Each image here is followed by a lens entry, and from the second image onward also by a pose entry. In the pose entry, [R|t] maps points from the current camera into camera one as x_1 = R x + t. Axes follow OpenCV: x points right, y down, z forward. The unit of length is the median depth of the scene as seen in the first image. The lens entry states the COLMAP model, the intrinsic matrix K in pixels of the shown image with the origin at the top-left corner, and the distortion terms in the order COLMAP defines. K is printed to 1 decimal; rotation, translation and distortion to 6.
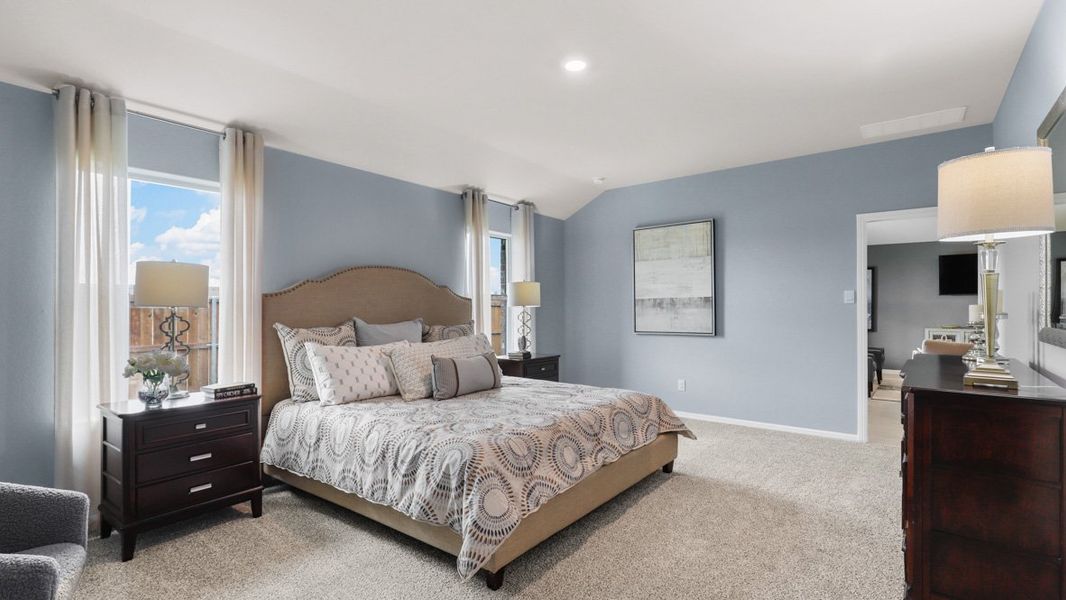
lens RADIAL K [[491.4, 0, 532.9], [0, 491.4, 302.2], [0, 0, 1]] dist [0.000068, -0.000104]
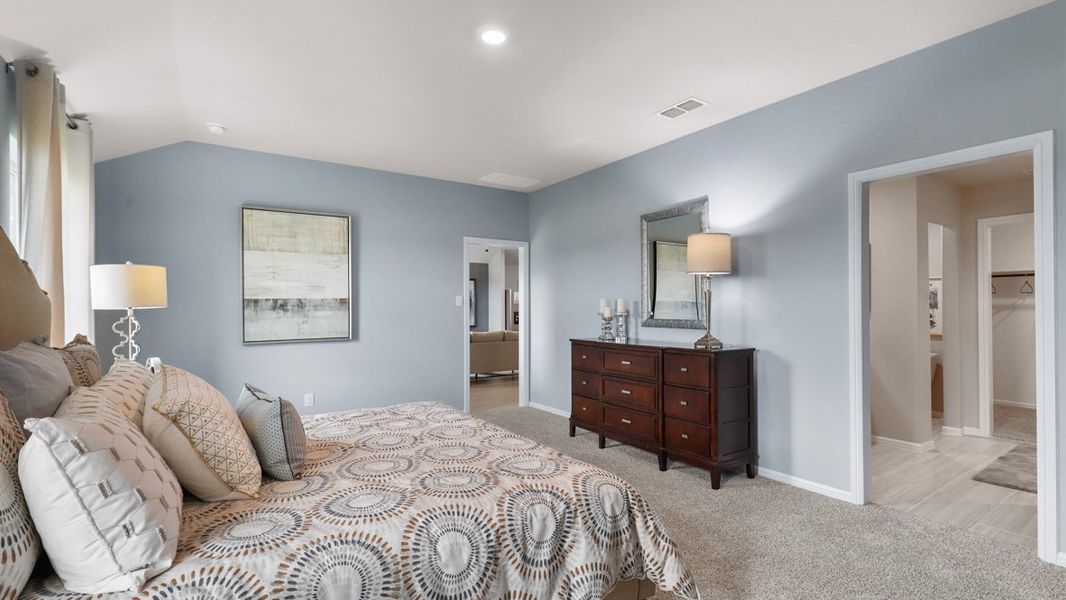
lens RADIAL K [[491.4, 0, 532.2], [0, 491.4, 300.2], [0, 0, 1]] dist [0.000068, -0.000104]
pose [[0.292593, 0.018103, 0.956066, -0.415654], [-0.006852, 0.999835, -0.016834, 0.005491], [-0.956213, -0.001625, 0.292668, 0.378974]]
